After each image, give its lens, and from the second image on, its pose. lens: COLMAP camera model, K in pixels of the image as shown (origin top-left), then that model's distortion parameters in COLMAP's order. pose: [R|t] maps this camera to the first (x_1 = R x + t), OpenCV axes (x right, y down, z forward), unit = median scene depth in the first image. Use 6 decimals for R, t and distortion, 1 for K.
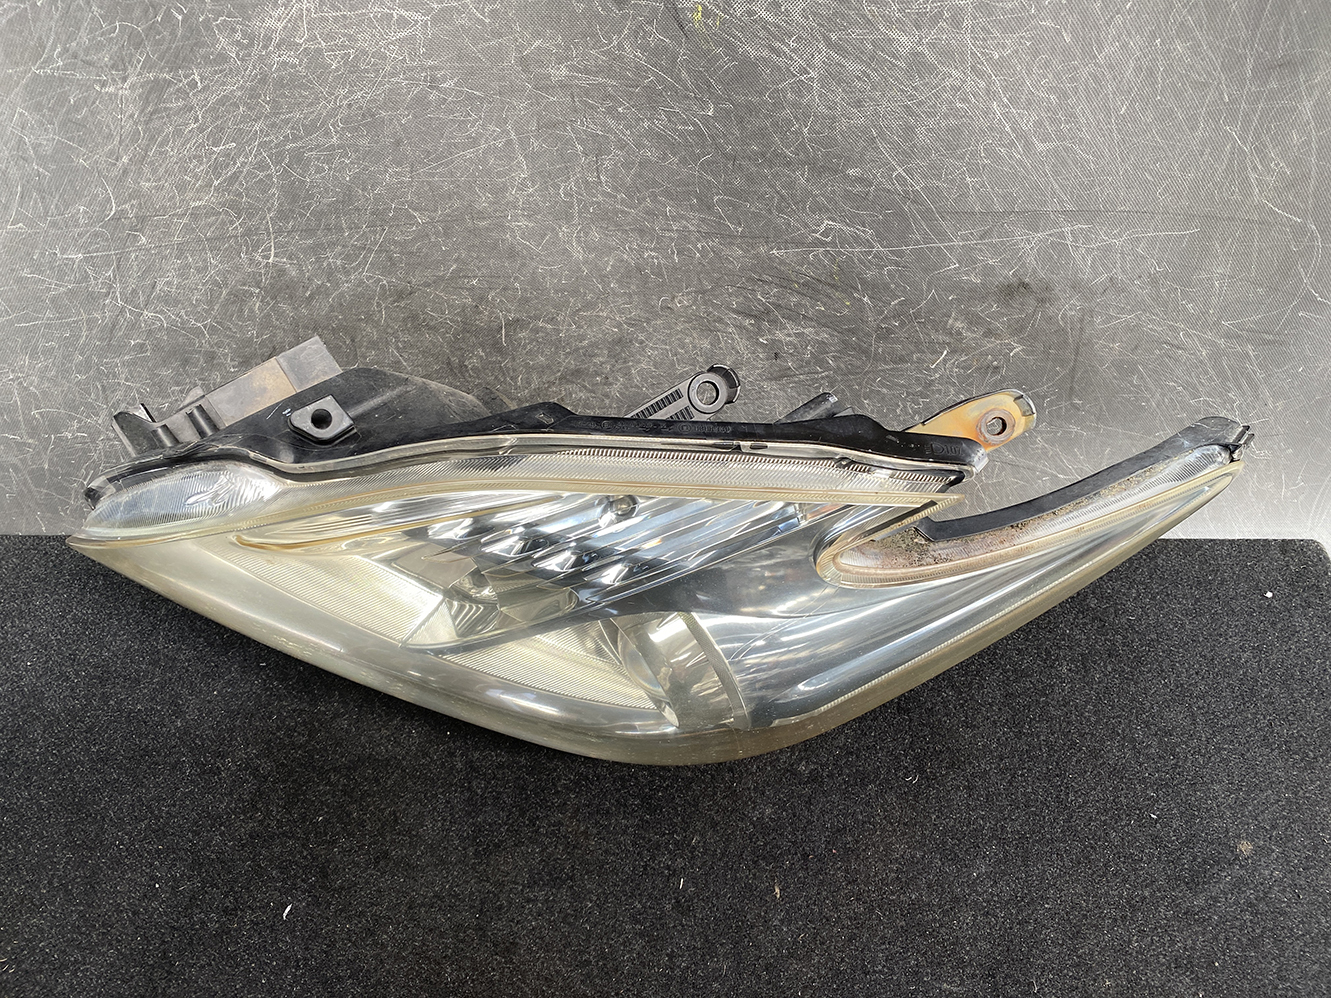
lens RADIAL K [[1007.5, 0, 662.2], [0, 1007.5, 503.8], [0, 0, 1]] dist [0.006894, -0.006305]
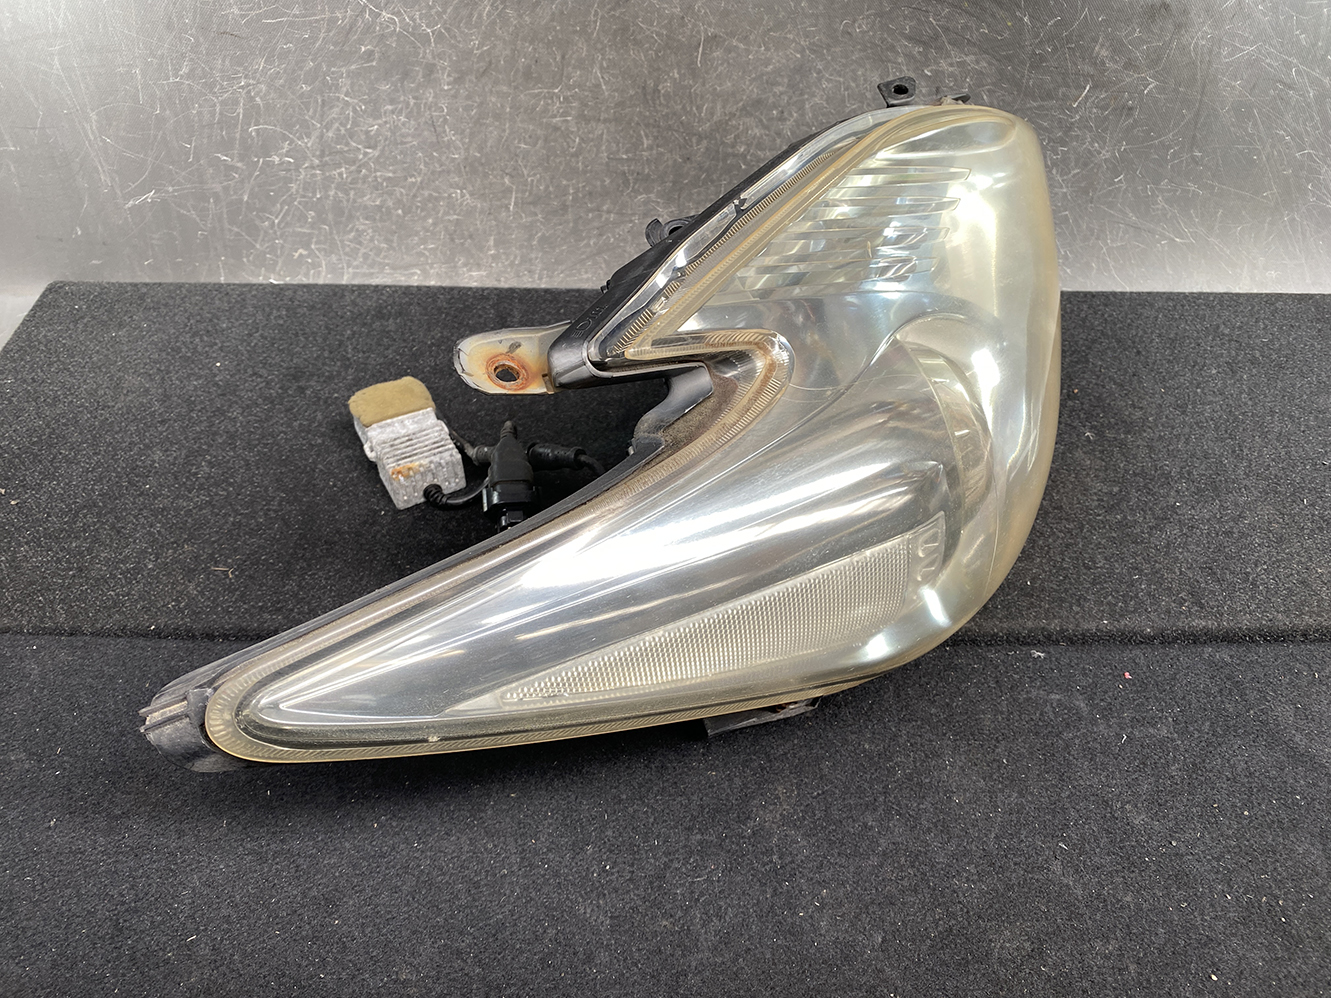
lens RADIAL K [[1016.4, 0, 655.4], [0, 1016.4, 486.0], [0, 0, 1]] dist [-0.008556, 0.011724]
pose [[0.998992, 0.010174, 0.043723, -0.271274], [-0.002203, 0.983919, -0.178604, 0.540707], [-0.044837, 0.178327, 0.982949, -0.011783]]
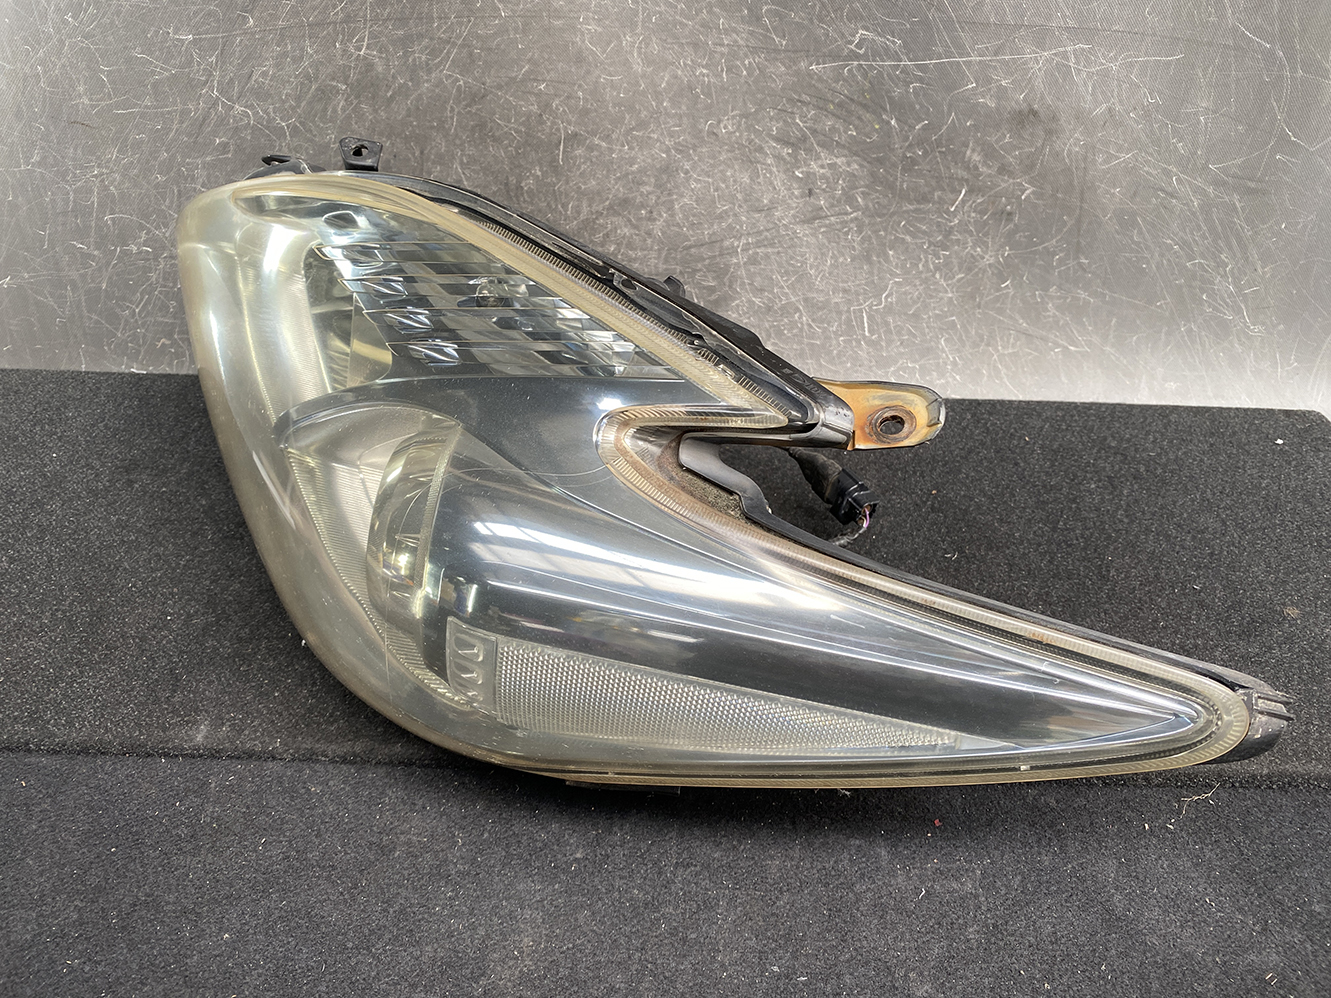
lens RADIAL K [[1018.7, 0, 662.1], [0, 1018.7, 495.4], [0, 0, 1]] dist [-0.001580, -0.001113]
pose [[0.998962, 0.036928, 0.026673, -0.070015], [-0.028799, 0.965635, -0.258301, 0.510712], [-0.035295, 0.257264, 0.965696, 0.031592]]
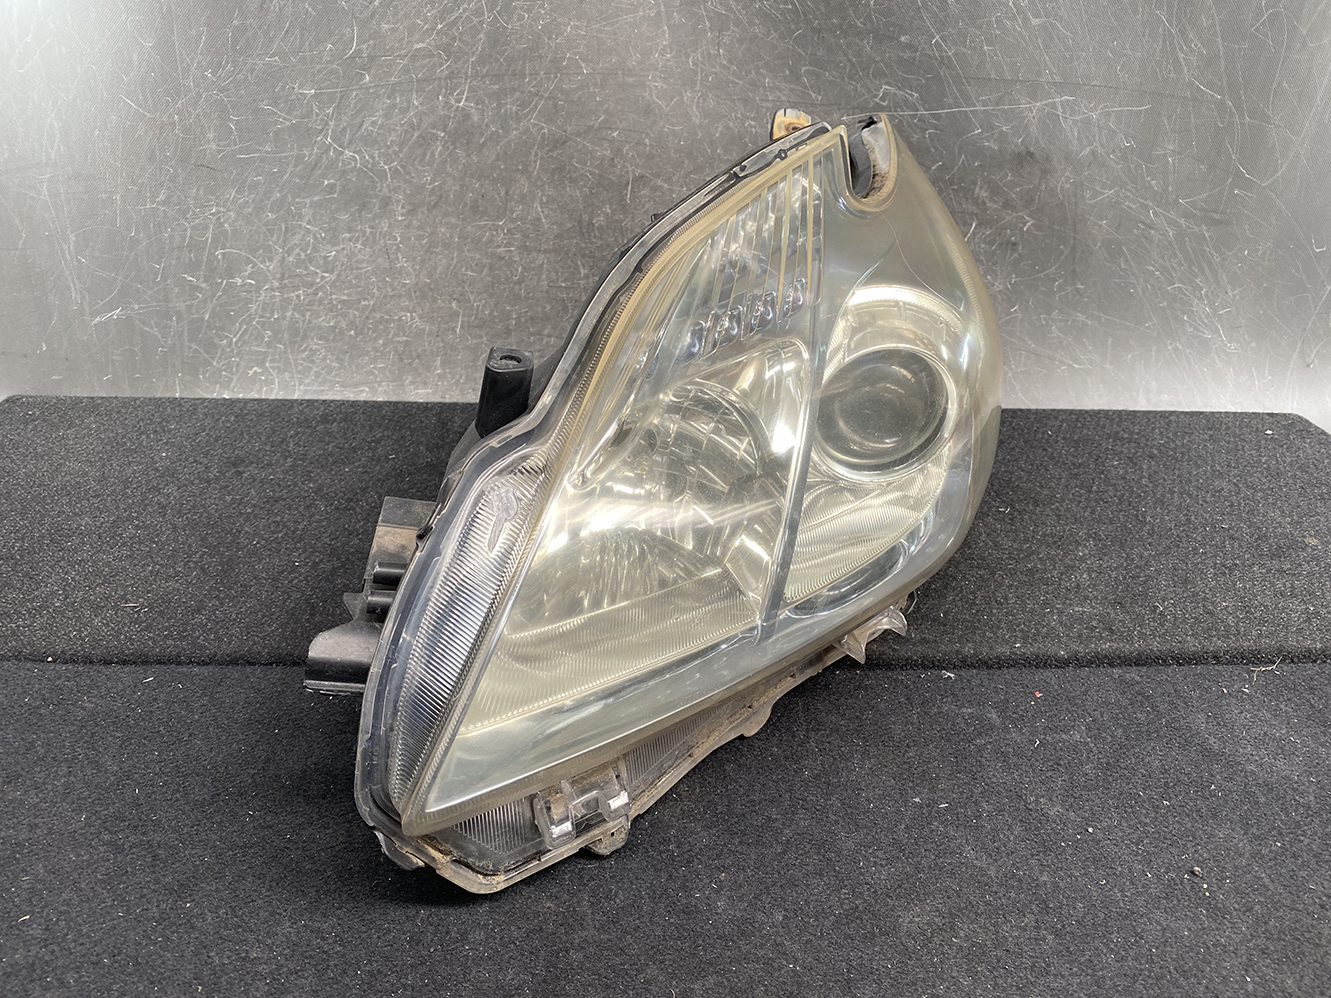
lens RADIAL K [[1023.8, 0, 676.8], [0, 1023.8, 489.0], [0, 0, 1]] dist [-0.002460, -0.006729]
pose [[0.997049, 0.019036, 0.074369, -0.201223], [0.014959, 0.902019, -0.431437, 0.770611], [-0.075295, 0.431276, 0.899073, 0.016424]]
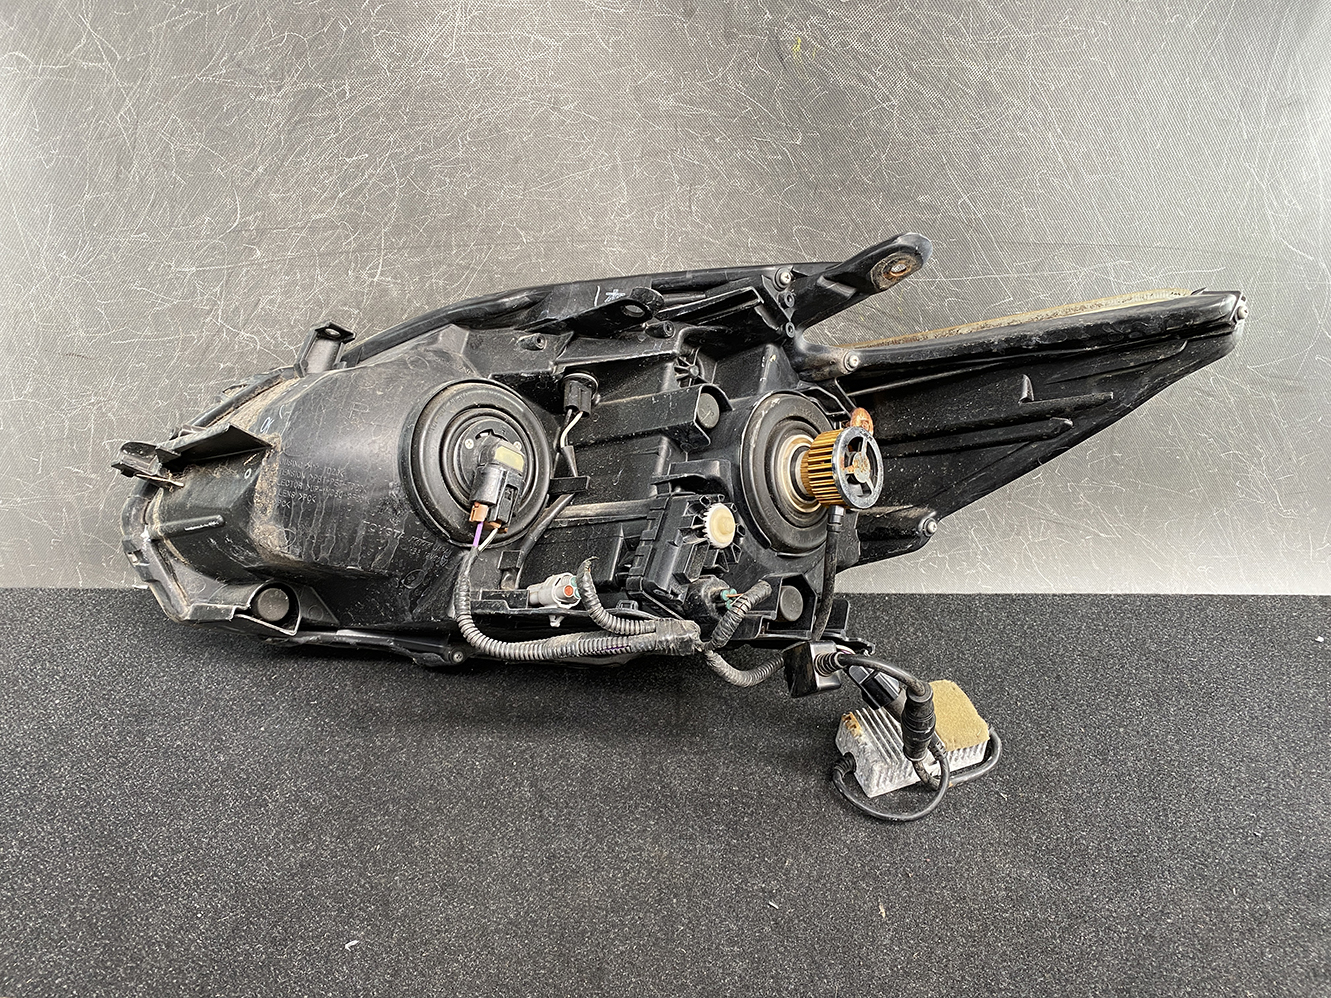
lens RADIAL K [[1017.0, 0, 652.8], [0, 1017.0, 513.3], [0, 0, 1]] dist [0.000339, 0.000833]
pose [[0.998550, 0.012556, 0.052343, -0.150187], [0.001127, 0.967324, -0.253543, 0.267453], [-0.053816, 0.253234, 0.965907, 0.015640]]
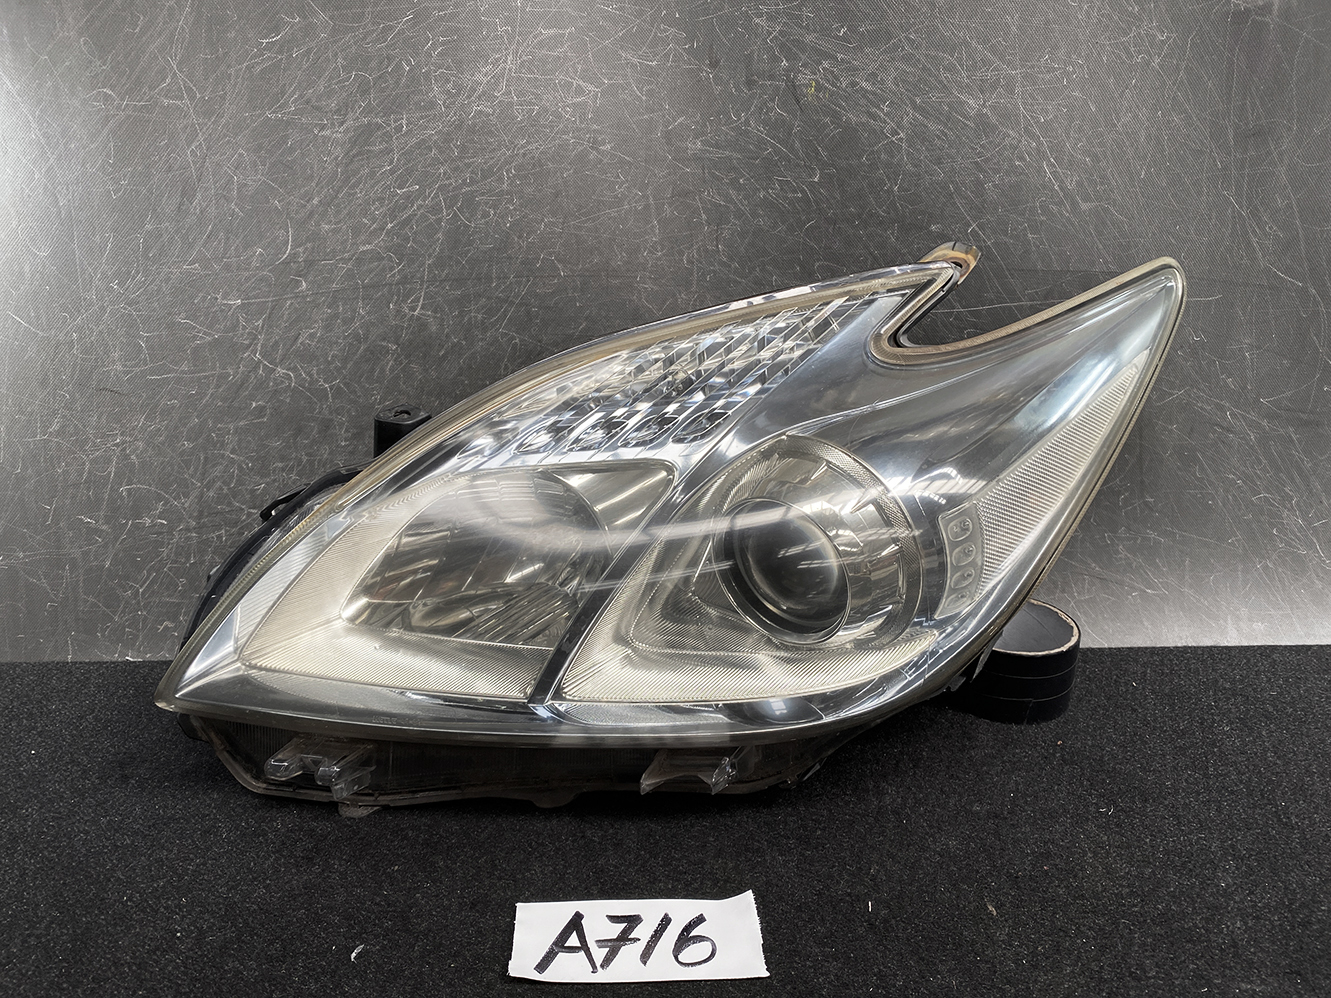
lens RADIAL K [[1025.2, 0, 658.6], [0, 1025.2, 500.3], [0, 0, 1]] dist [-0.007495, 0.006008]
pose [[0.997114, 0.007251, 0.075568, -0.208495], [0.035581, 0.834689, -0.549571, 0.546309], [-0.067061, 0.550674, 0.832022, 0.173410]]
